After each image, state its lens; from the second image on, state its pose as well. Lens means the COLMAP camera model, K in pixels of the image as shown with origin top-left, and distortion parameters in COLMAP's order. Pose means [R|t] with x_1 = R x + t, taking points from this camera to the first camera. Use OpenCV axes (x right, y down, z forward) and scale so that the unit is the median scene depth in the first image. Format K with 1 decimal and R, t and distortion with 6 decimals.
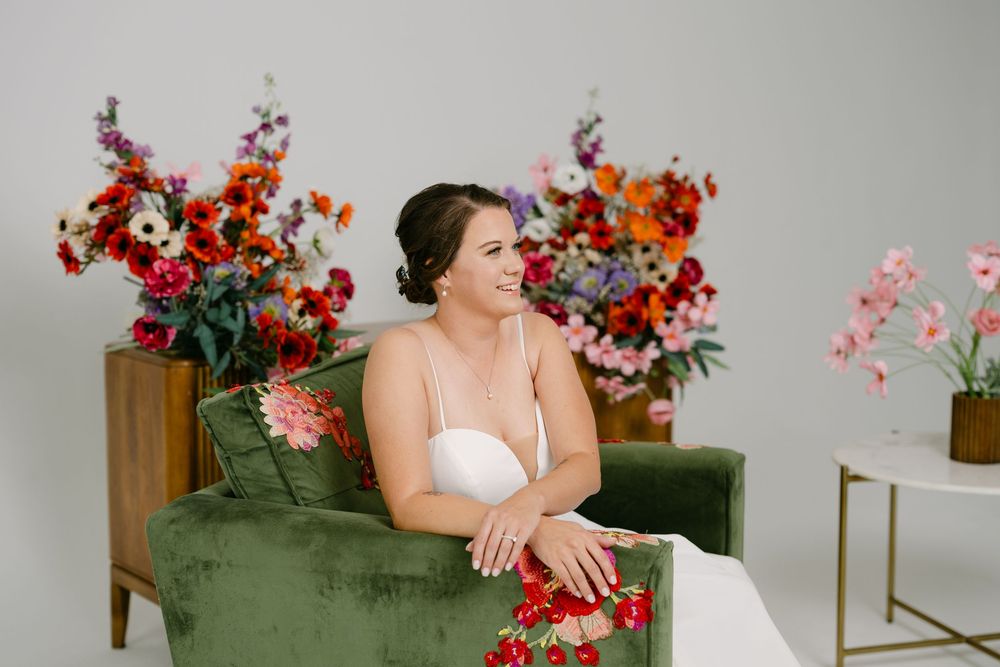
lens RADIAL K [[1497.8, 0, 500.0], [0, 1497.8, 333.5], [0, 0, 1]] dist [0.009914, 0.007278]
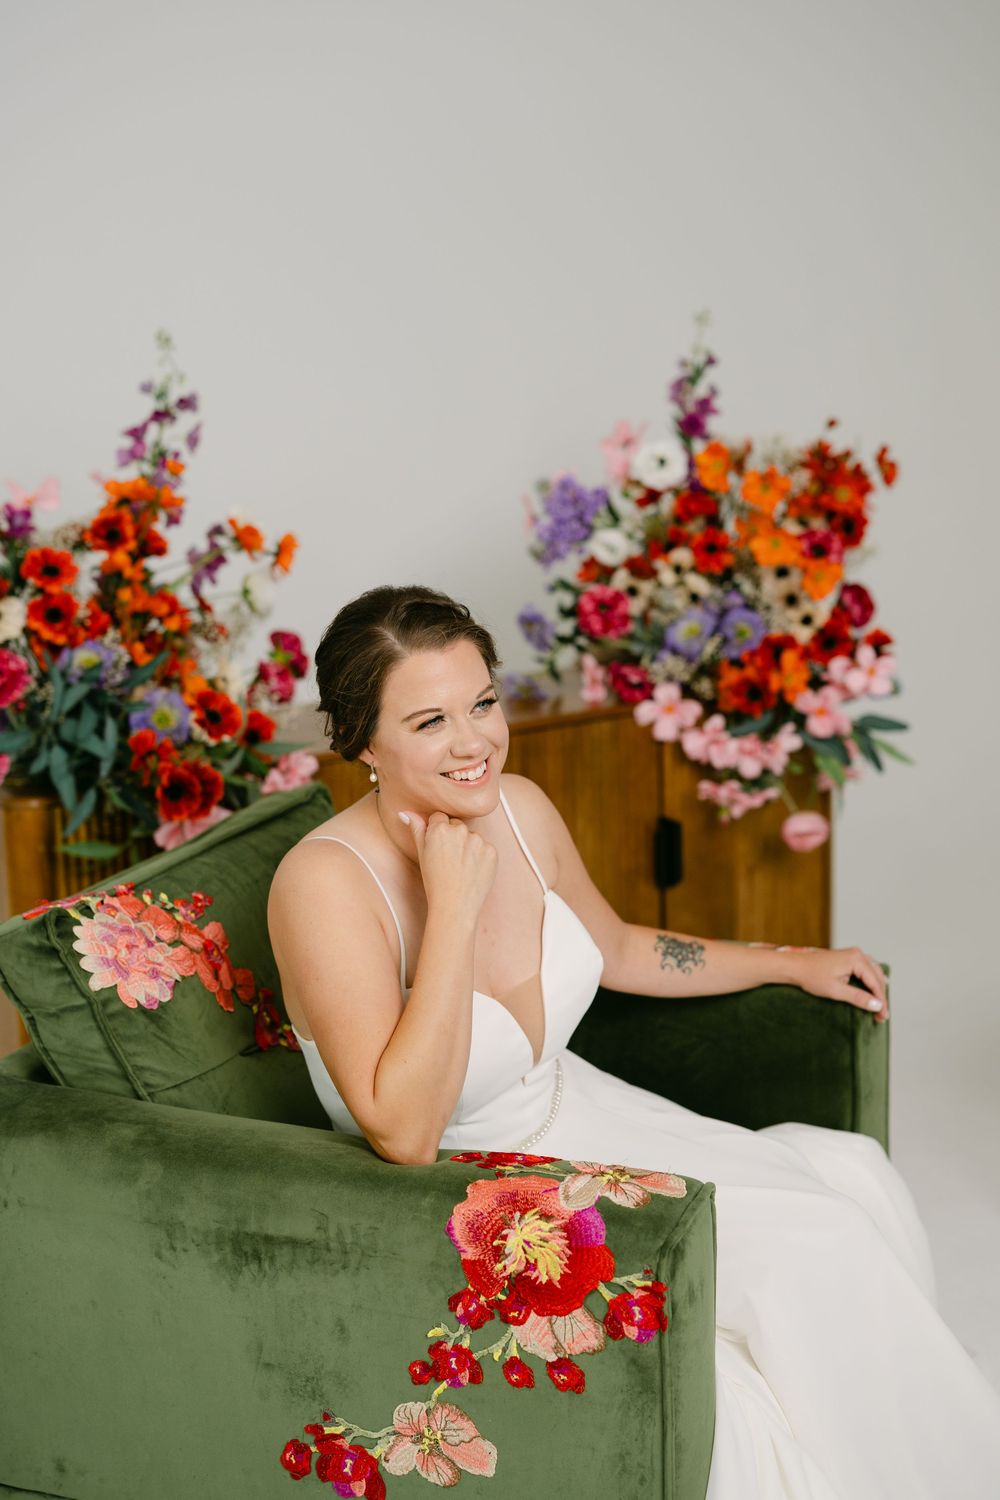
lens RADIAL K [[2175.9, 0, 500.0], [0, 2175.9, 750.0], [0, 0, 1]] dist [0.000340, 0.060432]
pose [[0.995434, -0.013703, -0.094466, 0.079297], [0.022318, 0.995623, 0.090754, -0.082878], [0.092809, -0.092448, 0.991383, 0.086730]]
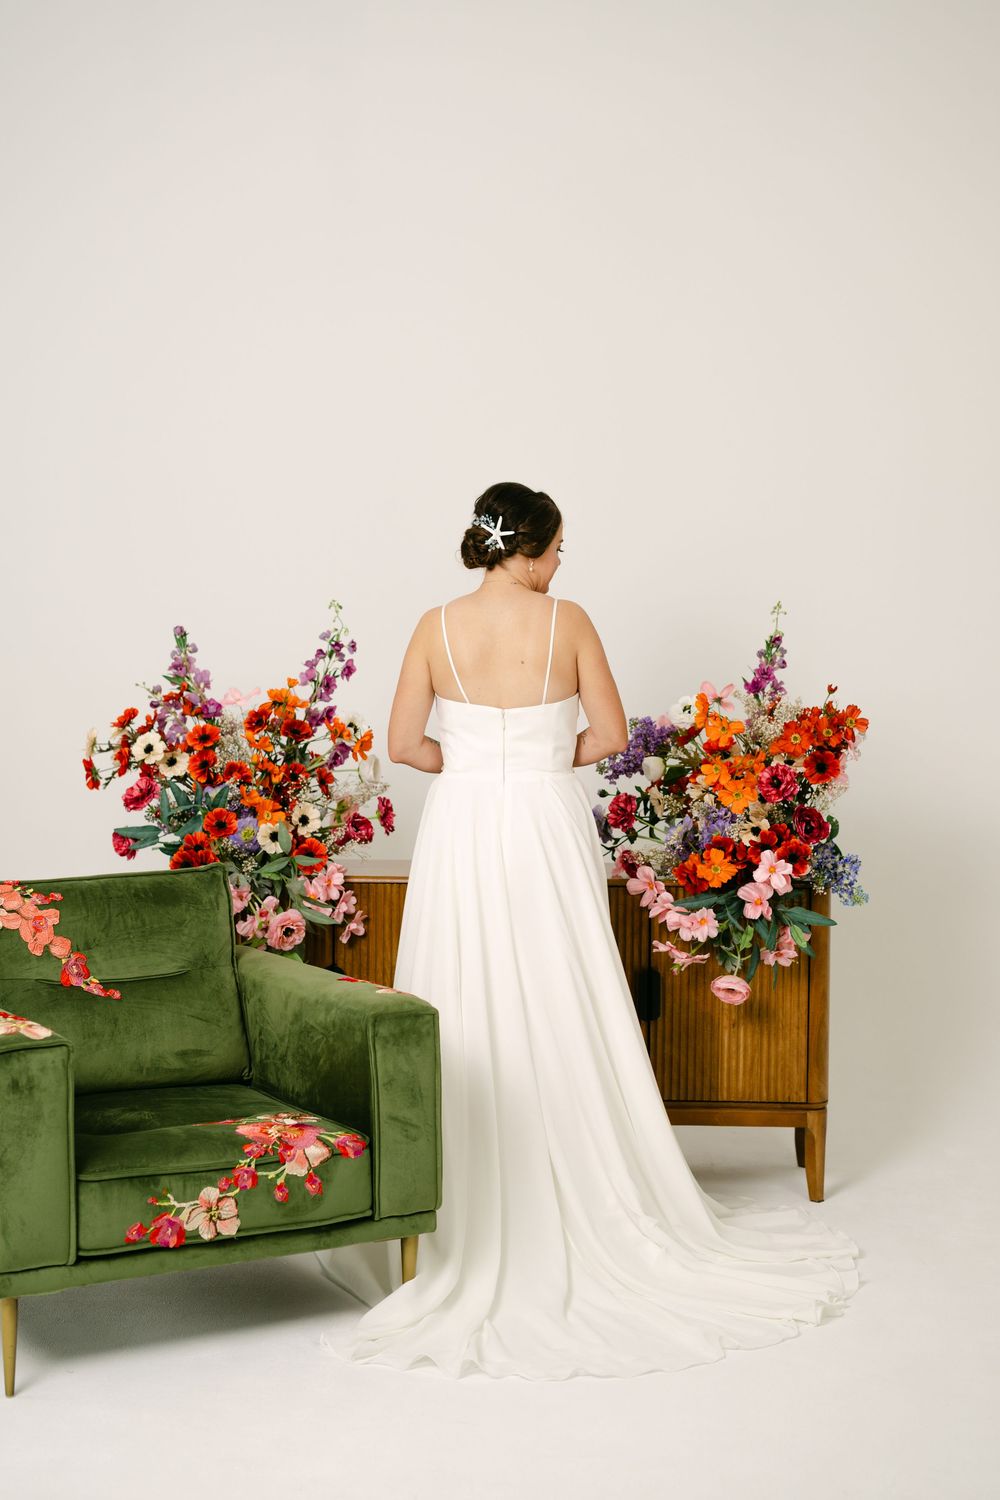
lens RADIAL K [[2145.7, 0, 500.0], [0, 2145.7, 750.0], [0, 0, 1]] dist [-0.002044, 0.040309]
pose [[0.747098, 0.032392, -0.663924, 0.958221], [-0.082504, 0.995607, -0.044264, -0.020880], [0.659574, 0.087846, 0.746489, 0.010490]]
